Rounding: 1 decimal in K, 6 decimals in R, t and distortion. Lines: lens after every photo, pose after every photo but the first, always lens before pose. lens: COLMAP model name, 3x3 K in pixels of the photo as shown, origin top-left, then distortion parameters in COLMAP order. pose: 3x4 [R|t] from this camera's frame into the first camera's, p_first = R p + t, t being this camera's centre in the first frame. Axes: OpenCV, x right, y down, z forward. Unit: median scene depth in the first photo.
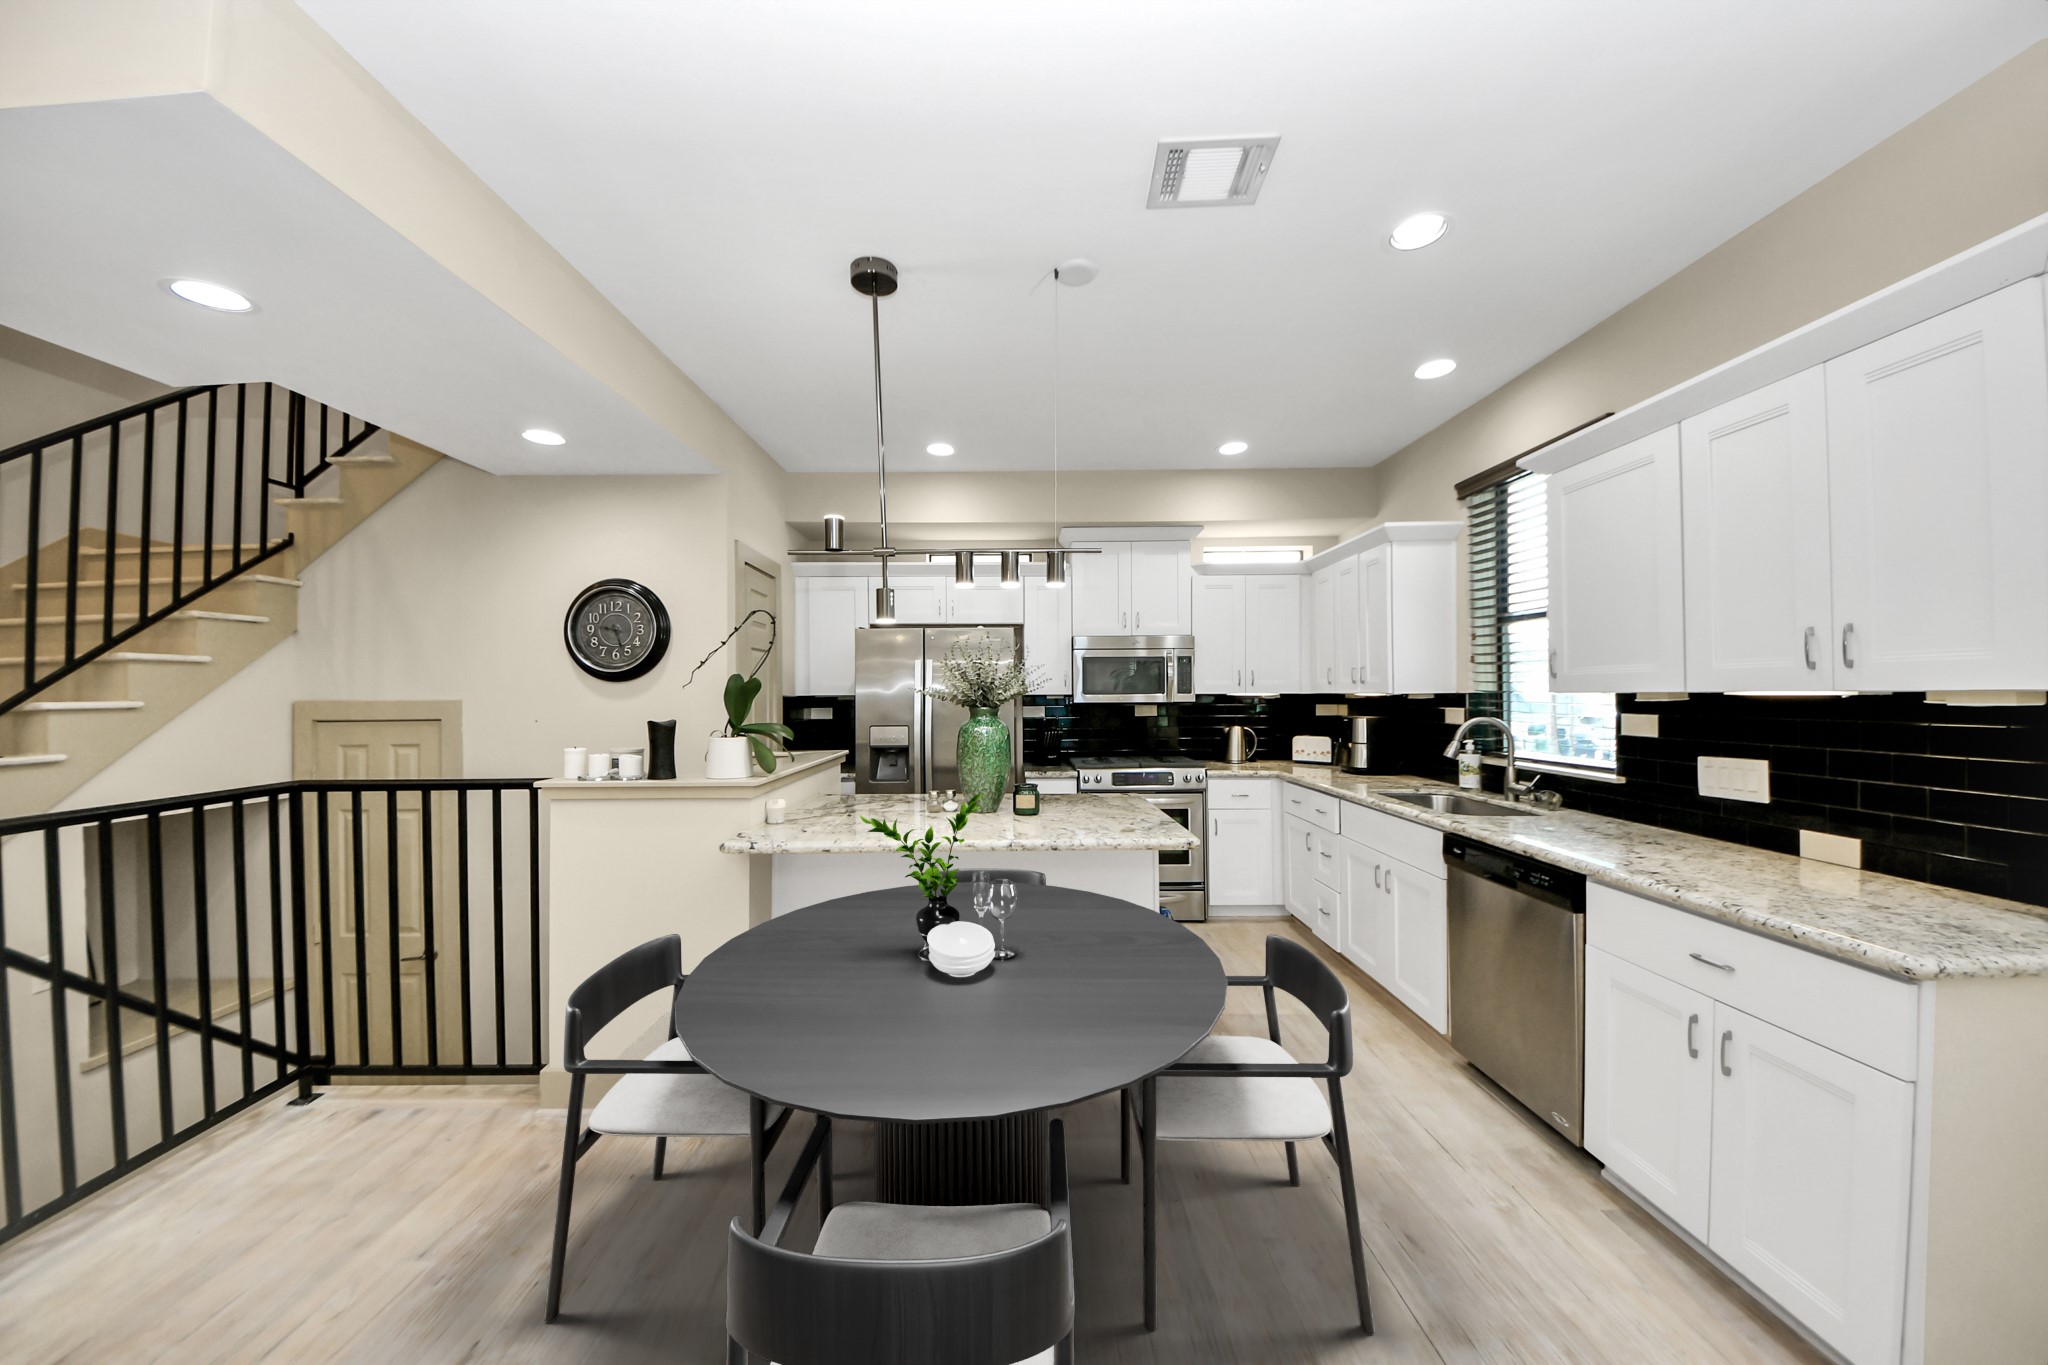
lens RADIAL K [[727.6, 0, 1024.0], [0, 727.6, 682.5], [0, 0, 1]] dist [0.010767, -0.010657]
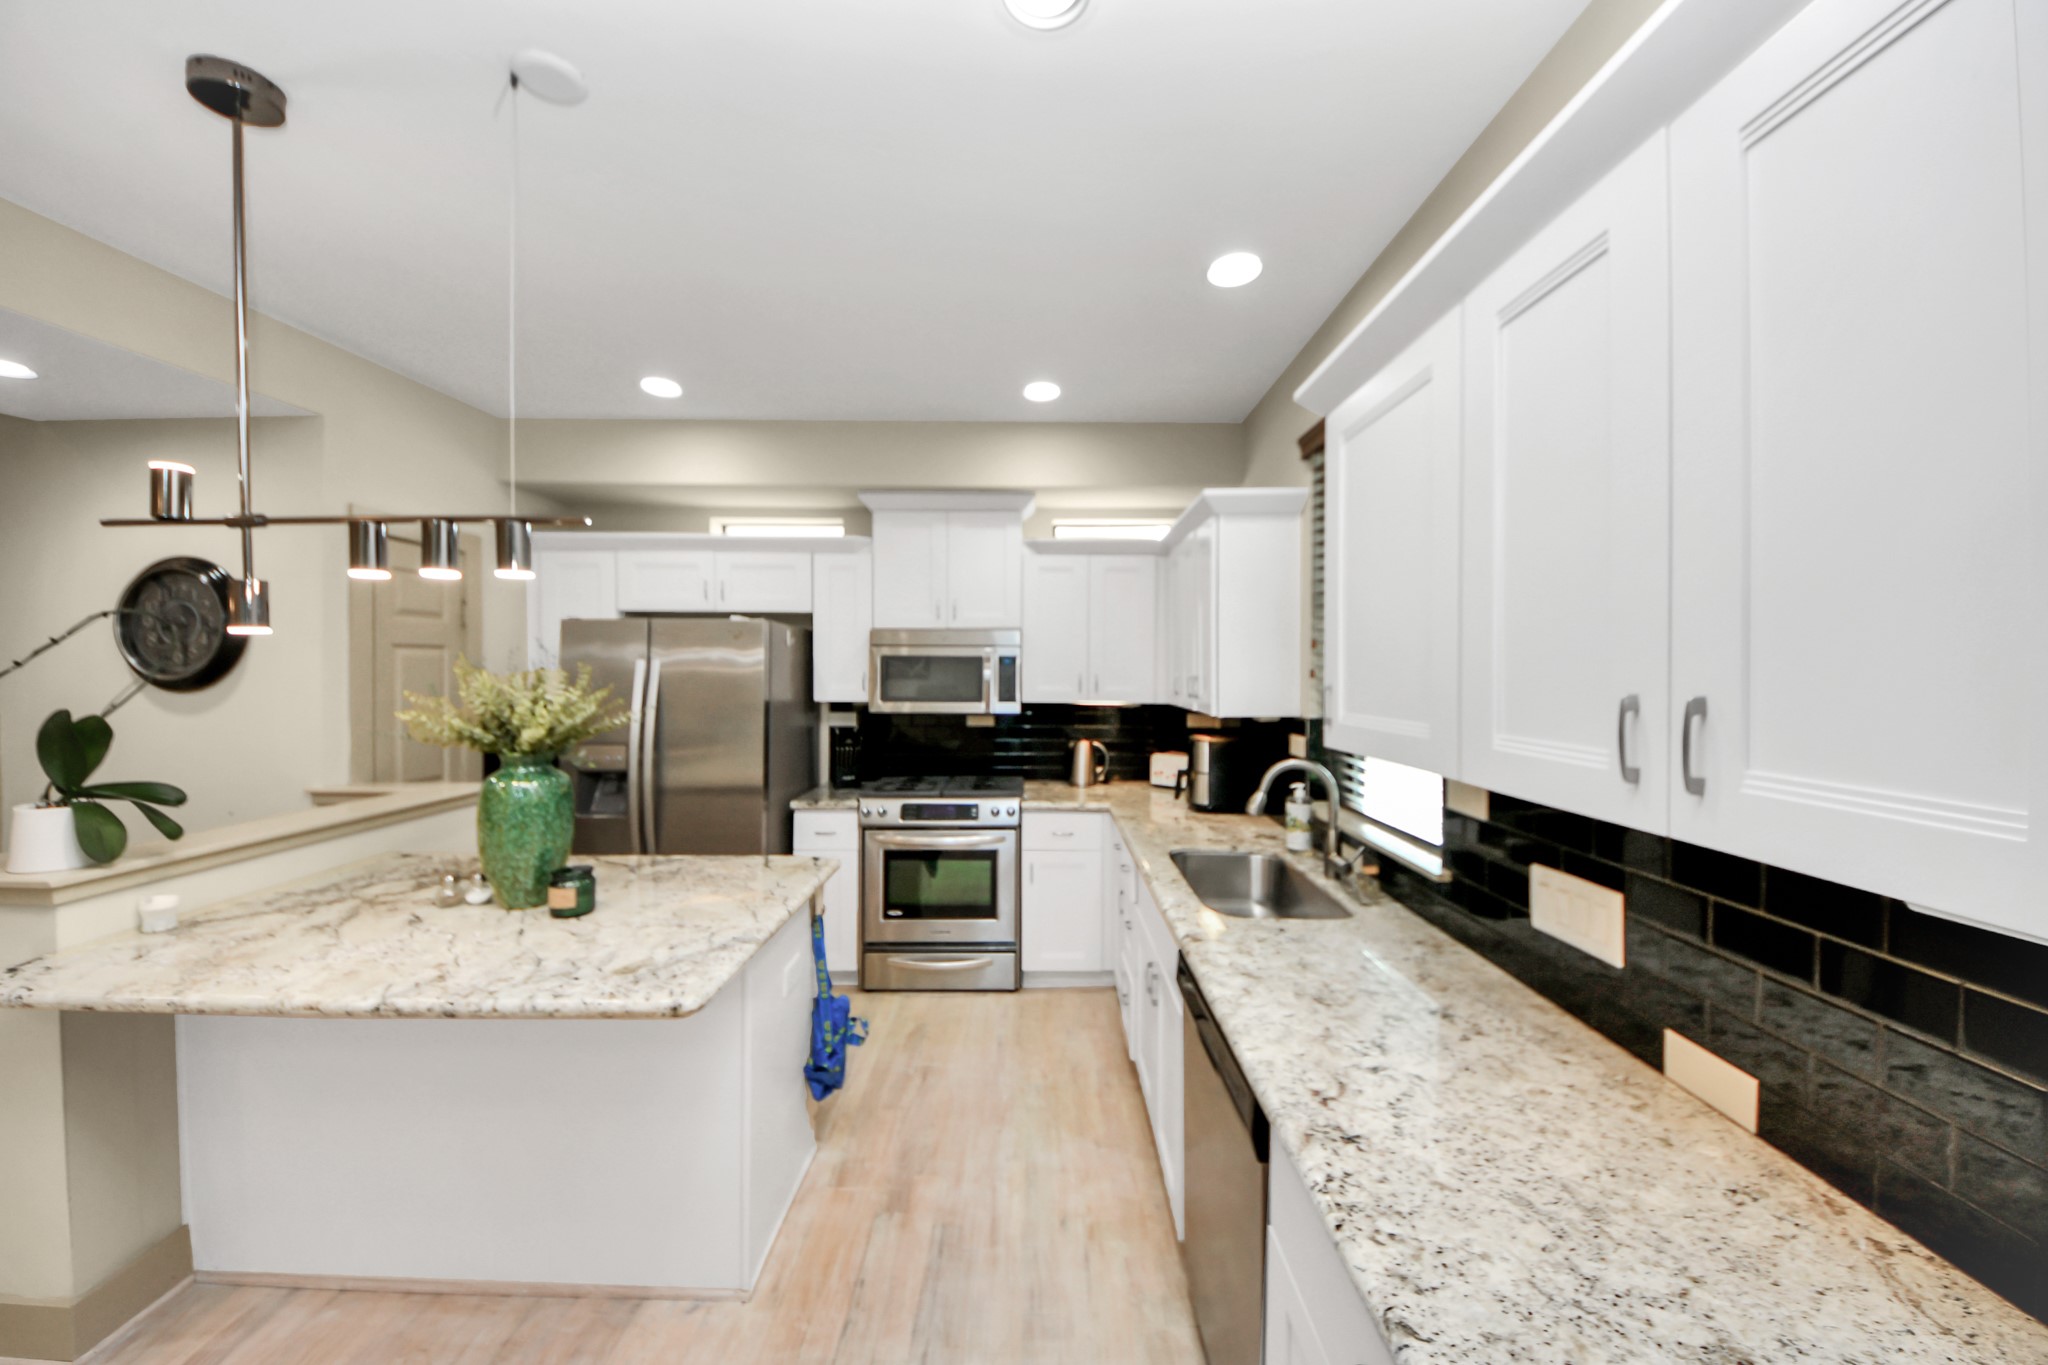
lens RADIAL K [[723.3, 0, 1052.9], [0, 723.3, 663.8], [0, 0, 1]] dist [0.011467, -0.010752]
pose [[0.999958, 0.009076, 0.001513, 0.284793], [-0.009093, 0.999892, 0.011527, -0.039132], [-0.001408, -0.011541, 0.999932, 0.214102]]
